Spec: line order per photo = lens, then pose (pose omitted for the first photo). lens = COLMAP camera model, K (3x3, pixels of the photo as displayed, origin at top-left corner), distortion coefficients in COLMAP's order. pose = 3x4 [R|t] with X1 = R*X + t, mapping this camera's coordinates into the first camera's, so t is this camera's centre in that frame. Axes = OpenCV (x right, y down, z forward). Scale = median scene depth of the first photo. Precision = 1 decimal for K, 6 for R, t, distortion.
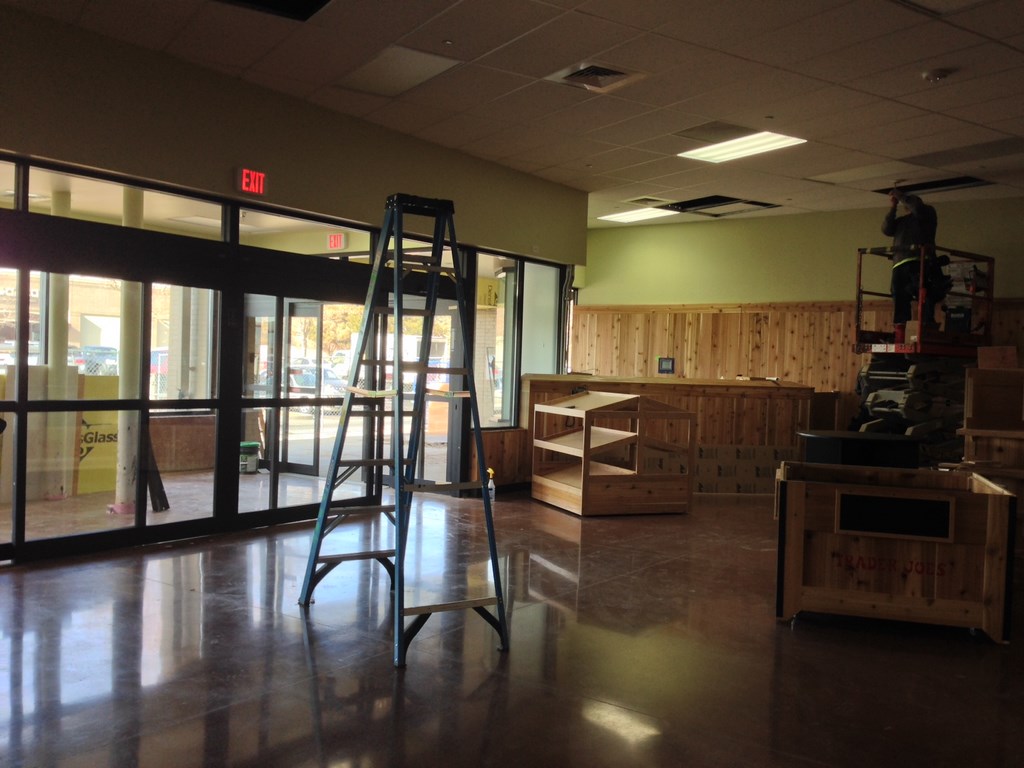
lens RADIAL K [[973.5, 0, 534.2], [0, 973.5, 389.6], [0, 0, 1]] dist [0.074657, 0.000000]
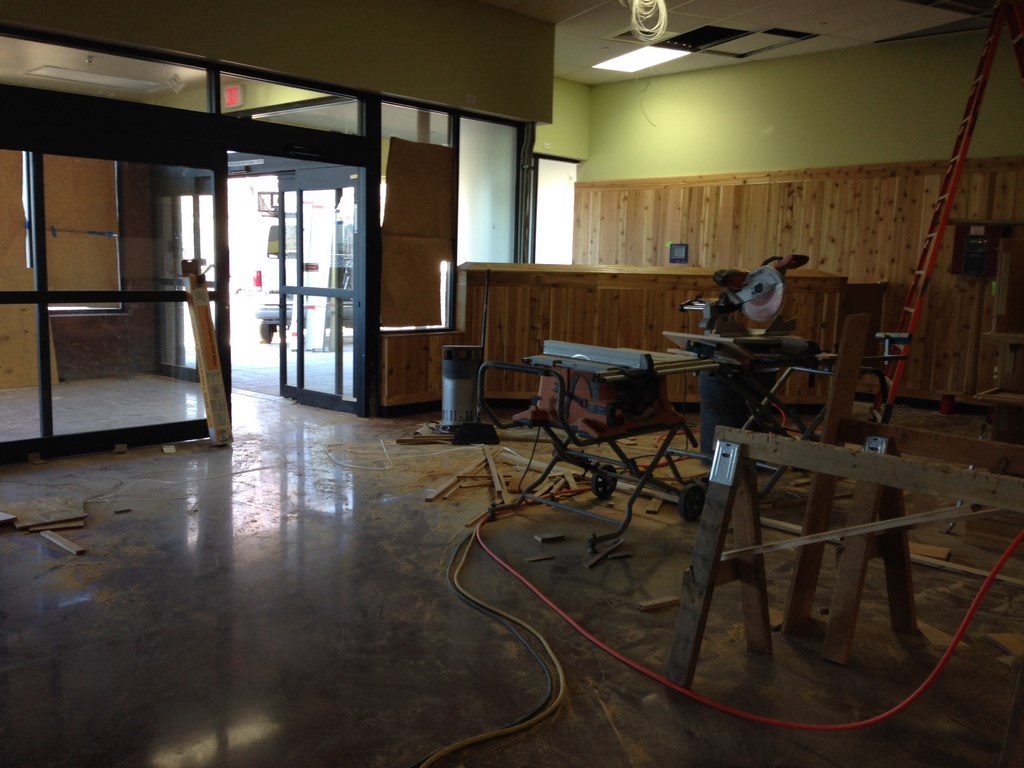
lens RADIAL K [[973.5, 0, 509.6], [0, 973.5, 387.6], [0, 0, 1]] dist [0.074657, 0.000000]
pose [[0.989673, 0.010786, -0.142938, 0.124890], [0.003486, 0.995059, 0.099225, 0.005954], [0.143302, -0.098699, 0.984745, 0.183611]]
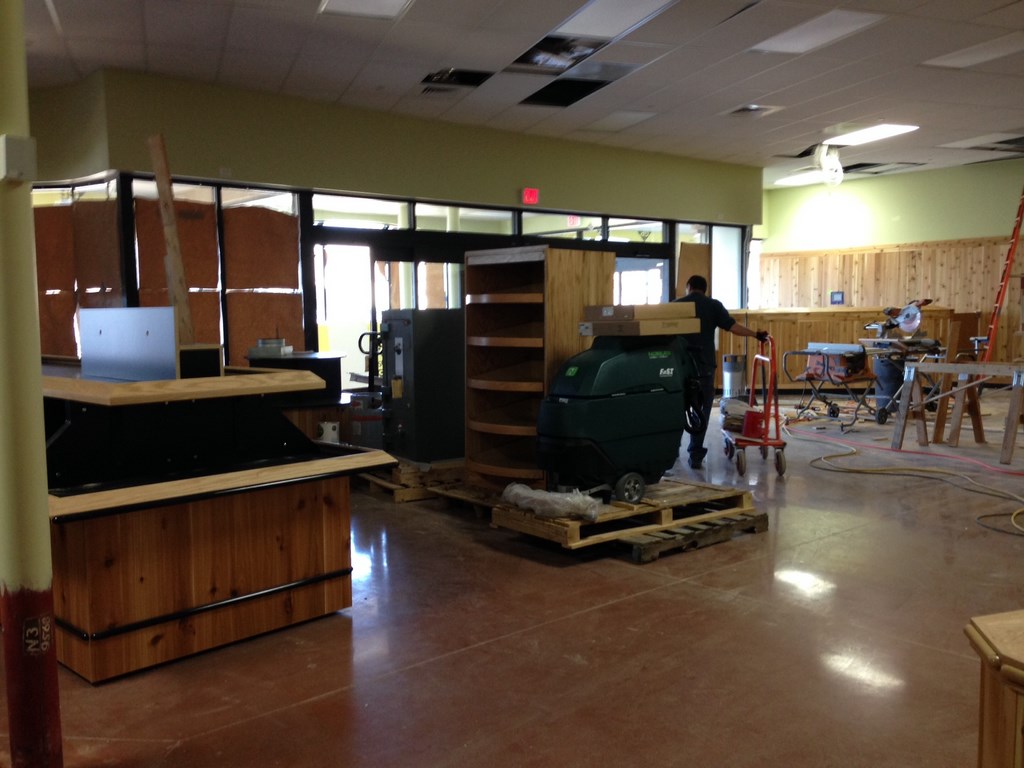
lens RADIAL K [[973.5, 0, 513.6], [0, 973.5, 376.8], [0, 0, 1]] dist [0.074657, 0.000000]
pose [[0.970870, -0.030018, -0.237720, 0.033299], [0.040085, 0.998488, 0.037628, 0.012968], [0.236231, -0.046061, 0.970605, -0.337815]]
